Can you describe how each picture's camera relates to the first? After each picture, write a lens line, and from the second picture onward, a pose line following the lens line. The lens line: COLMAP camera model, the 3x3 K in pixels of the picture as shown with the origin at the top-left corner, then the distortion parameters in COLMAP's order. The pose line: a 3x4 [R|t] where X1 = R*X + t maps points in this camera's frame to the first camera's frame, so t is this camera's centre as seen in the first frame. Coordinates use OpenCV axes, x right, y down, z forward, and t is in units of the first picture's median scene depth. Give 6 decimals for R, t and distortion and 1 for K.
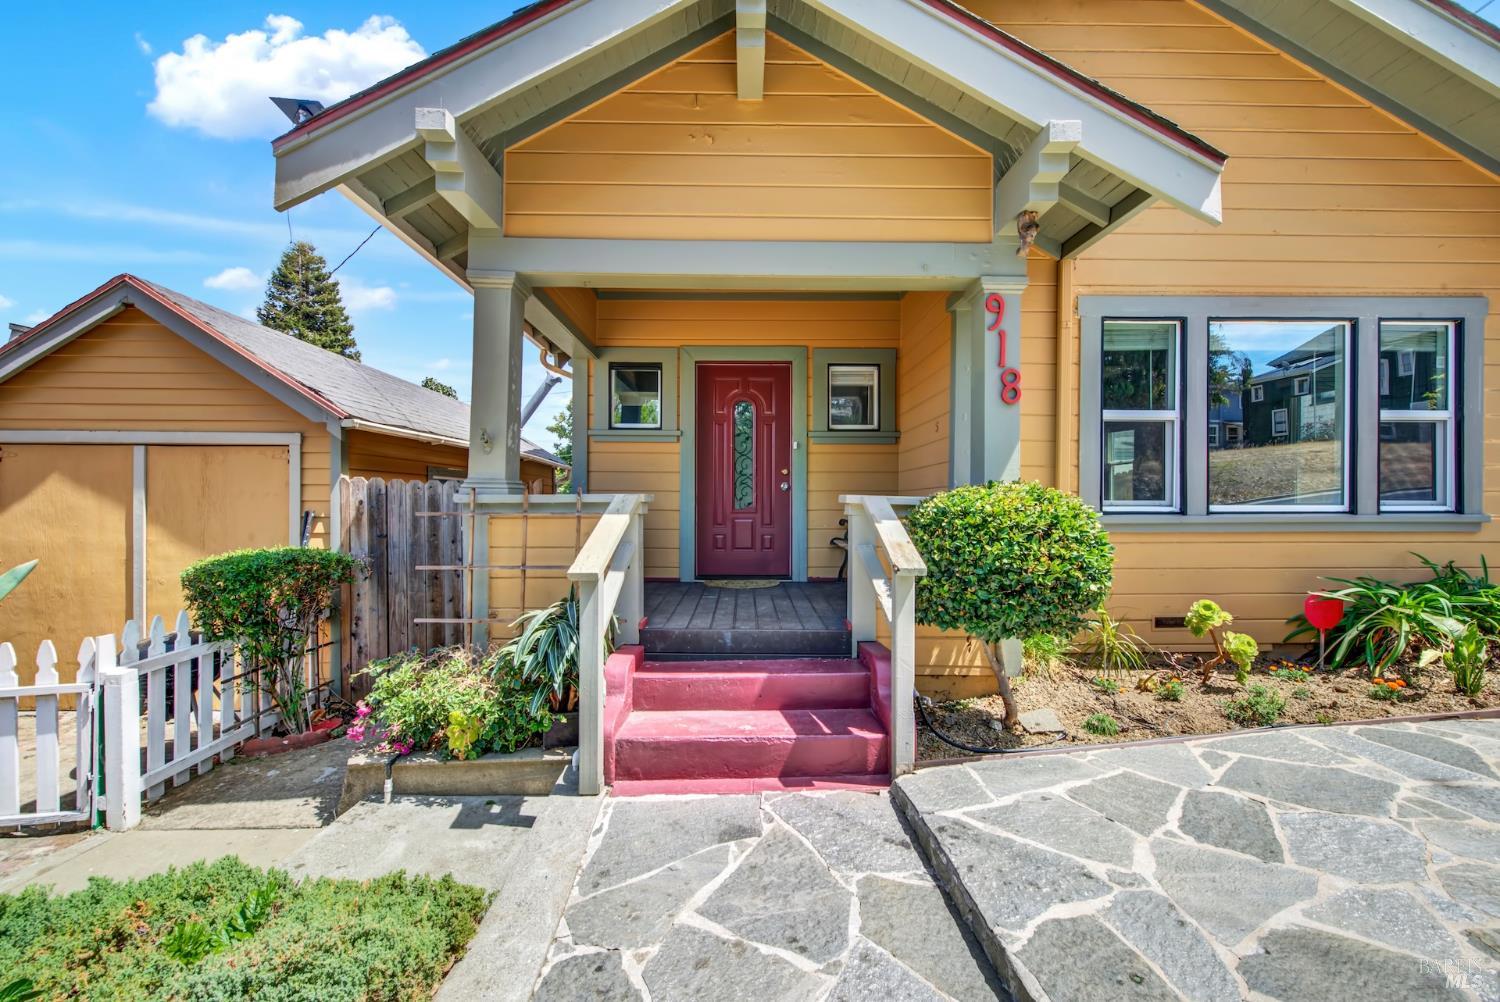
lens RADIAL K [[611.5, 0, 749.5], [0, 611.5, 502.1], [0, 0, 1]] dist [0.002525, -0.001783]
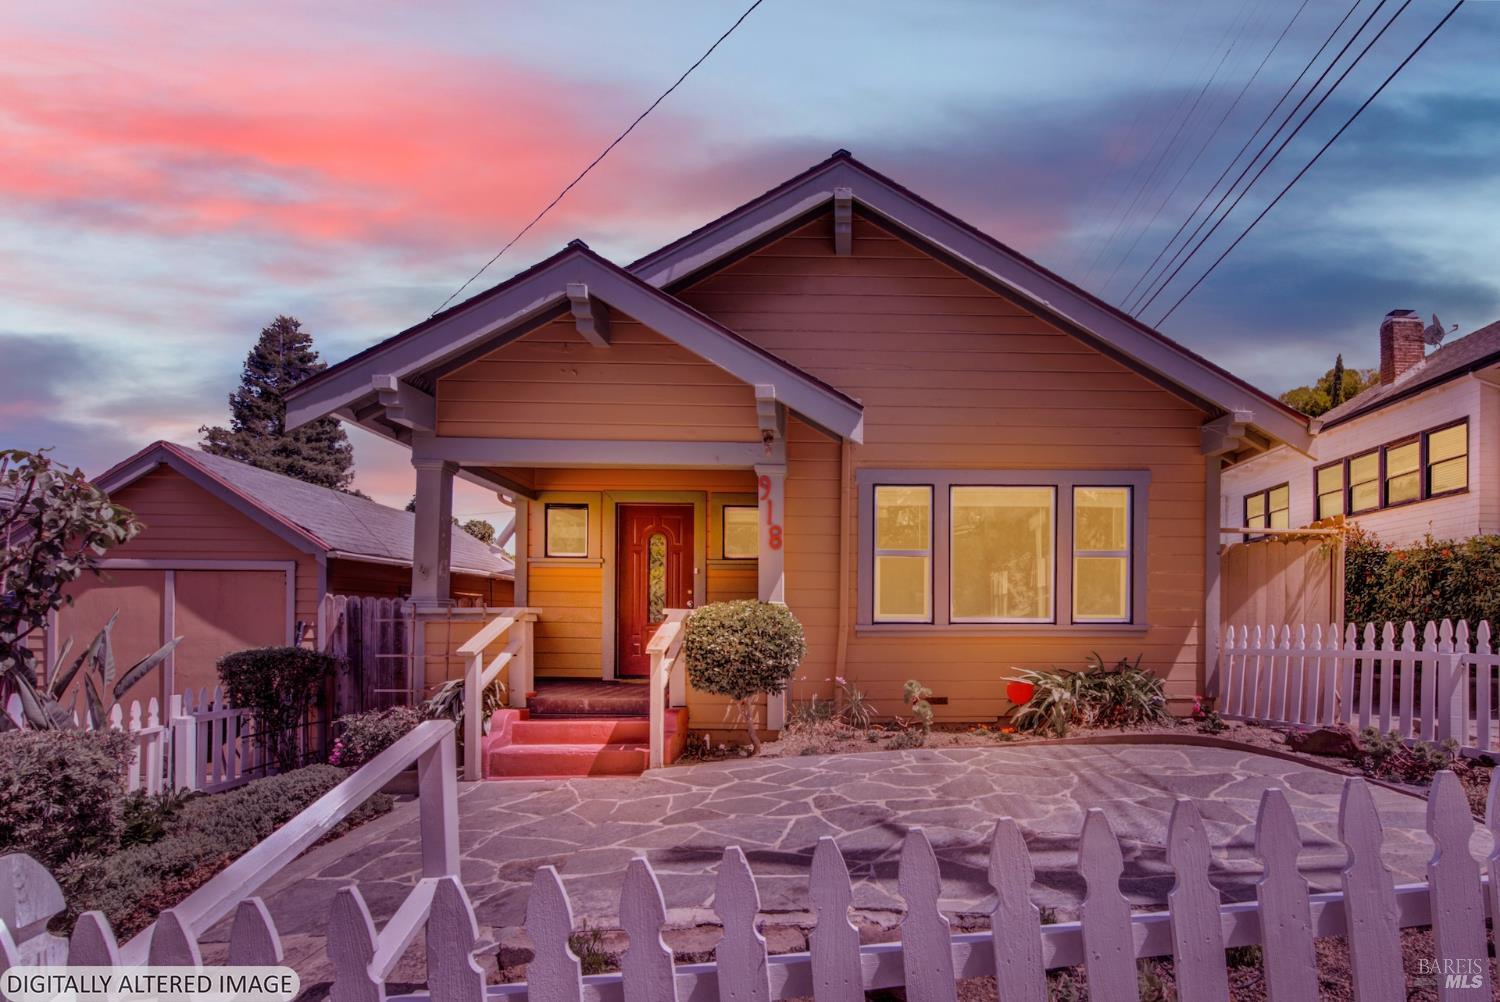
lens RADIAL K [[758.8, 0, 853.6], [0, 758.8, 620.6], [0, 0, 1]] dist [0.004013, -0.003099]
pose [[0.999863, 0.002624, 0.016361, 0.439845], [-0.002529, 0.999980, -0.005868, 0.019954], [-0.016376, 0.005826, 0.999849, -0.652363]]
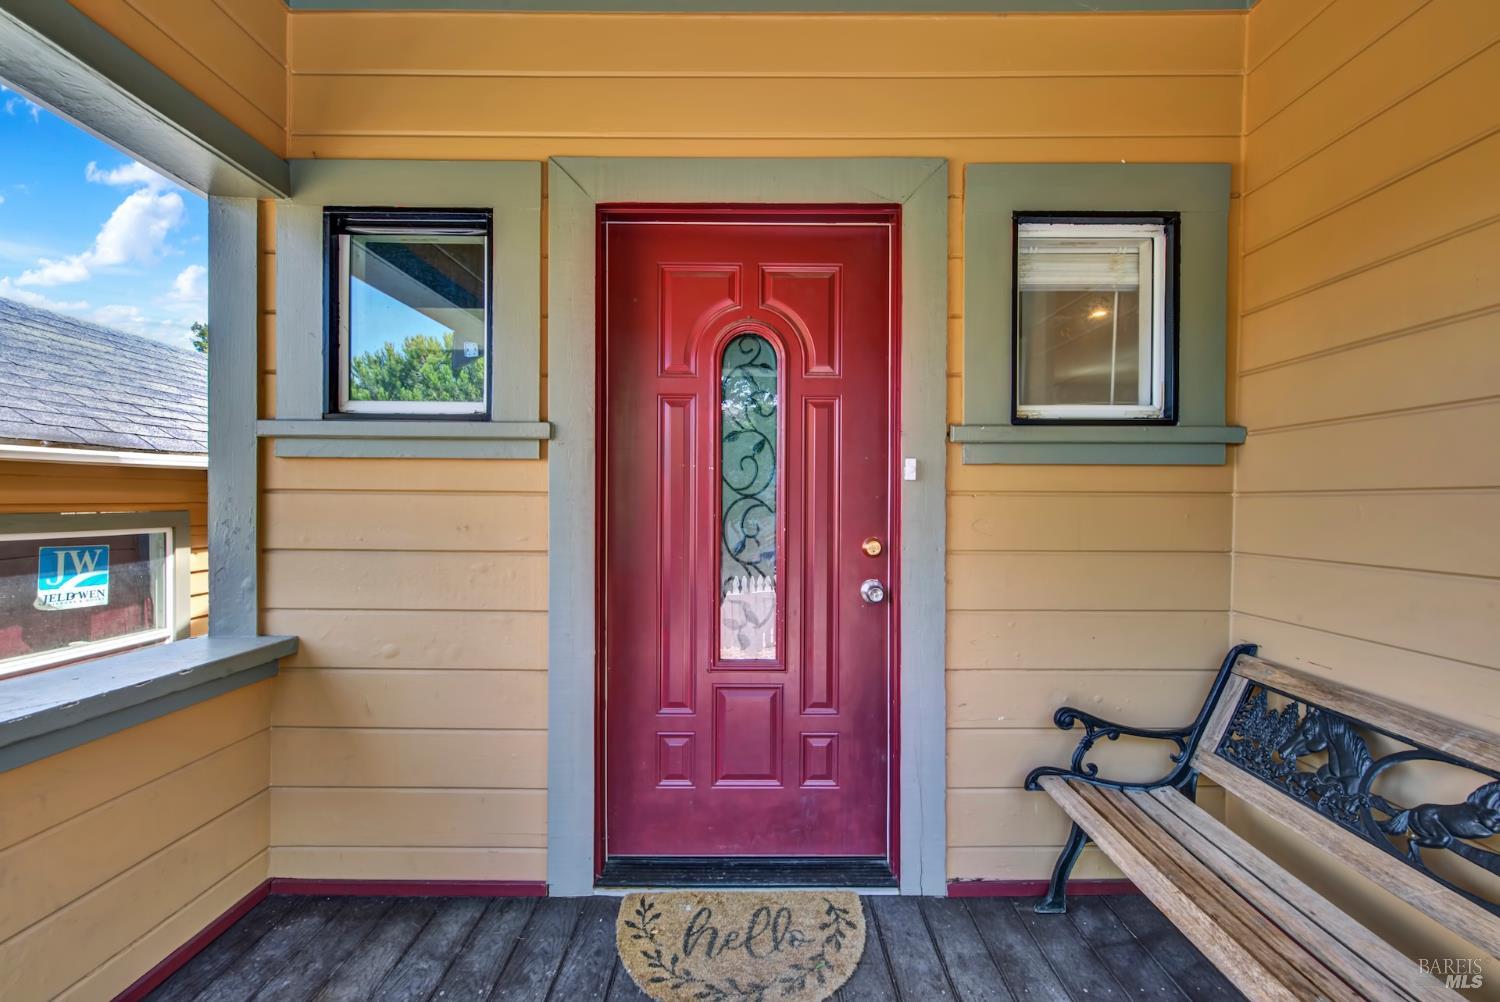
lens RADIAL K [[611.5, 0, 754.4], [0, 611.5, 499.9], [0, 0, 1]] dist [0.002525, -0.001783]
pose [[0.999882, 0.003326, -0.015004, -0.001603], [-0.003296, 0.999993, 0.001986, -0.091960], [0.015010, -0.001936, 0.999885, 0.807693]]
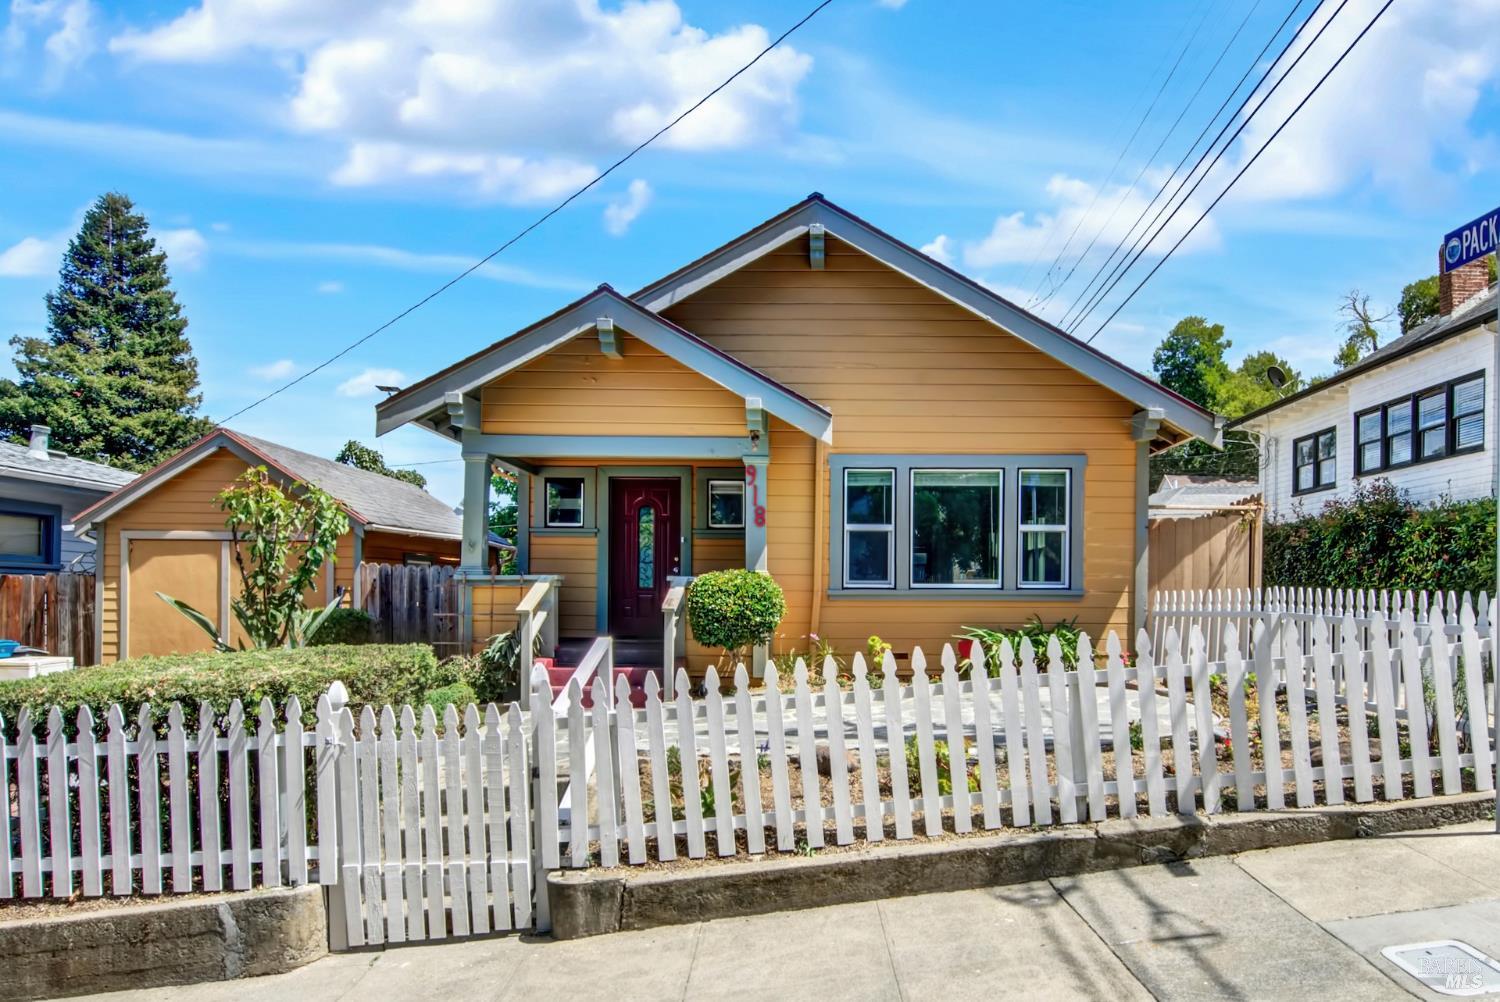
lens RADIAL K [[1075.3, 0, 814.3], [0, 1075.3, 586.4], [0, 0, 1]] dist [0.009959, 0.006655]
pose [[0.999934, 0.004064, -0.010760, 0.464396], [-0.004101, 0.999986, -0.003477, 0.020658], [0.010745, 0.003521, 0.999936, -1.625890]]
